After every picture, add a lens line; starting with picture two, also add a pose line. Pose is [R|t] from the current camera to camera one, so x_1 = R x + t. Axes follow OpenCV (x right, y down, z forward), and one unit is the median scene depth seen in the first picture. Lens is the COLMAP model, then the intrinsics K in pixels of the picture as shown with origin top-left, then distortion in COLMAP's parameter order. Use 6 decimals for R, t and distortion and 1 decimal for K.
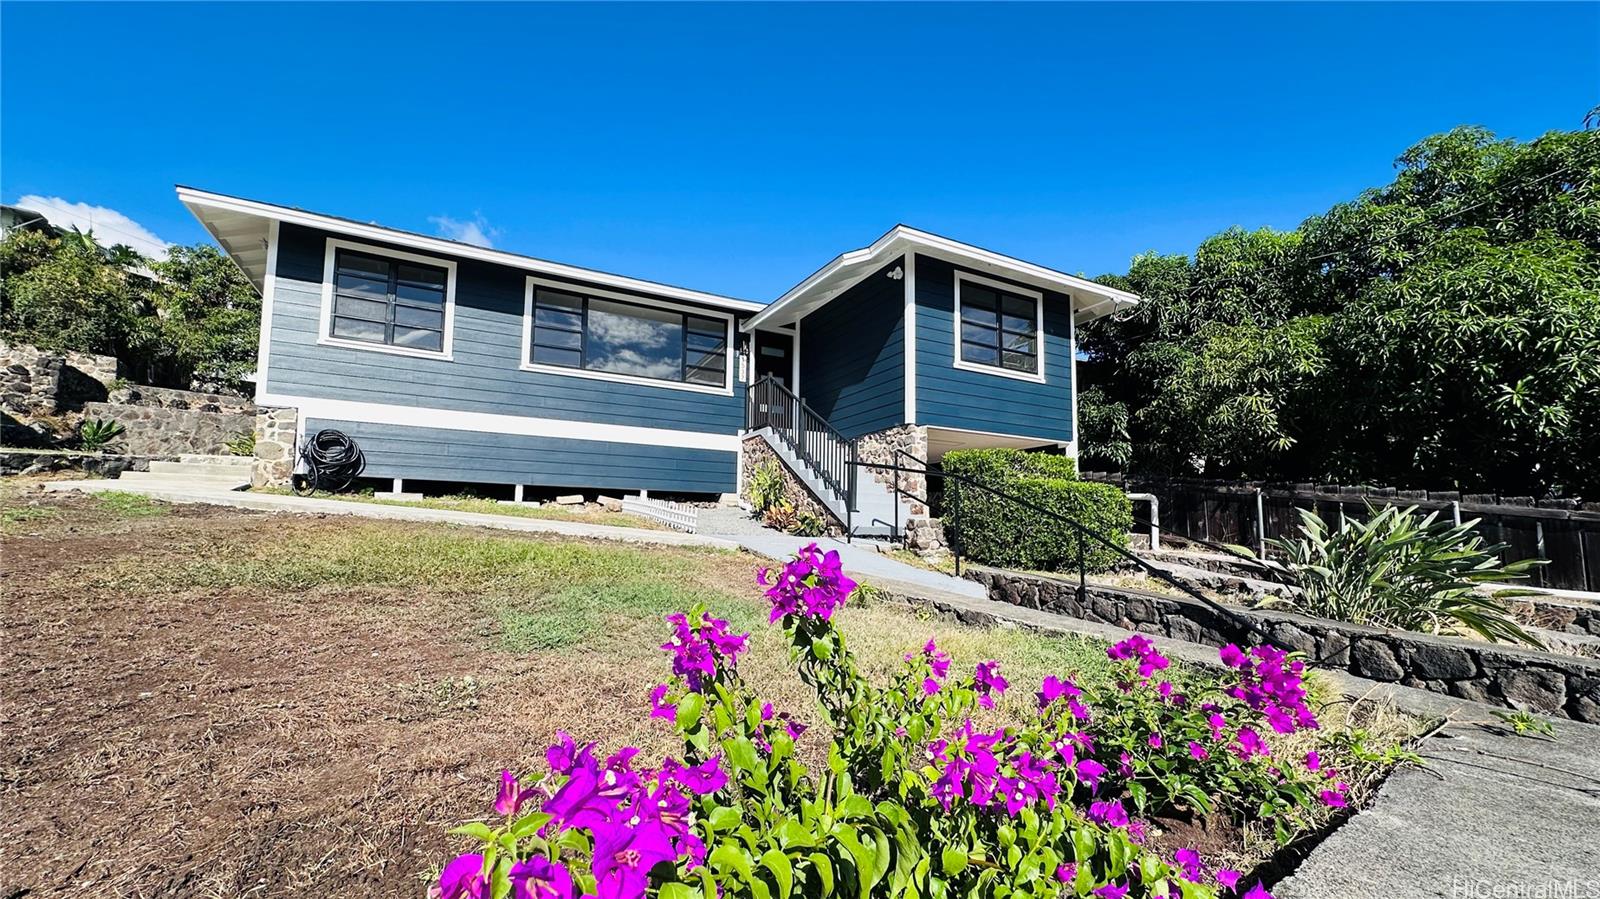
lens RADIAL K [[637.5, 0, 796.0], [0, 637.5, 487.8], [0, 0, 1]] dist [-0.004075, 0.000574]
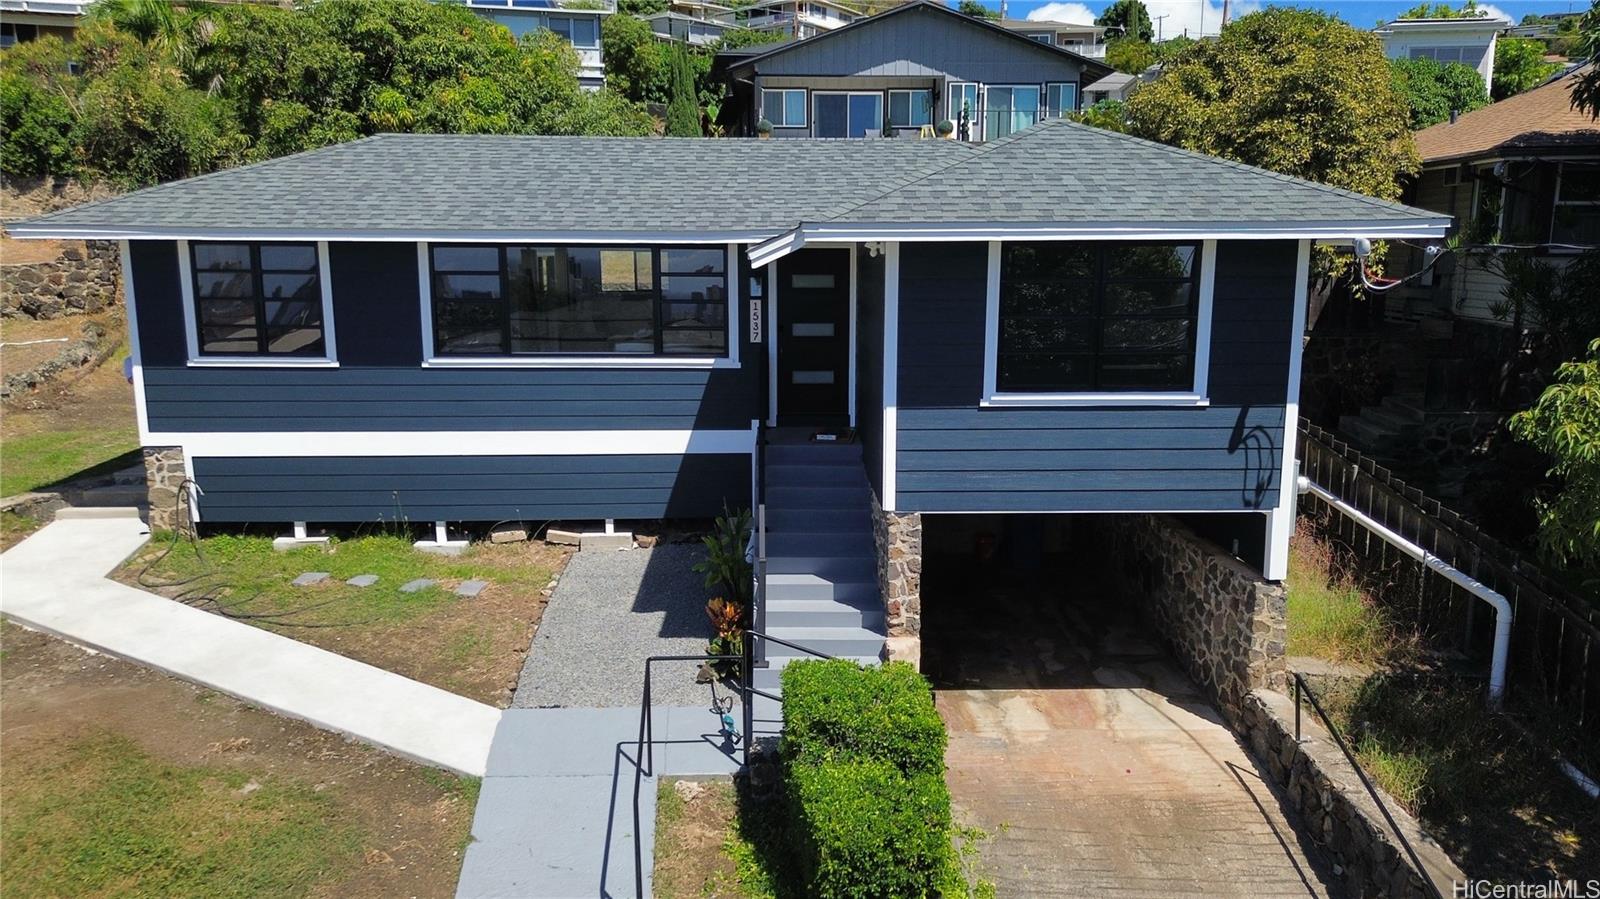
lens RADIAL K [[1140.4, 0, 832.0], [0, 1140.4, 431.5], [0, 0, 1]] dist [0.036481, -0.006648]
pose [[0.898729, 0.064617, -0.433717, 0.549513], [0.045651, 0.969921, 0.239100, -0.402044], [0.436122, -0.234686, 0.868747, 0.053917]]
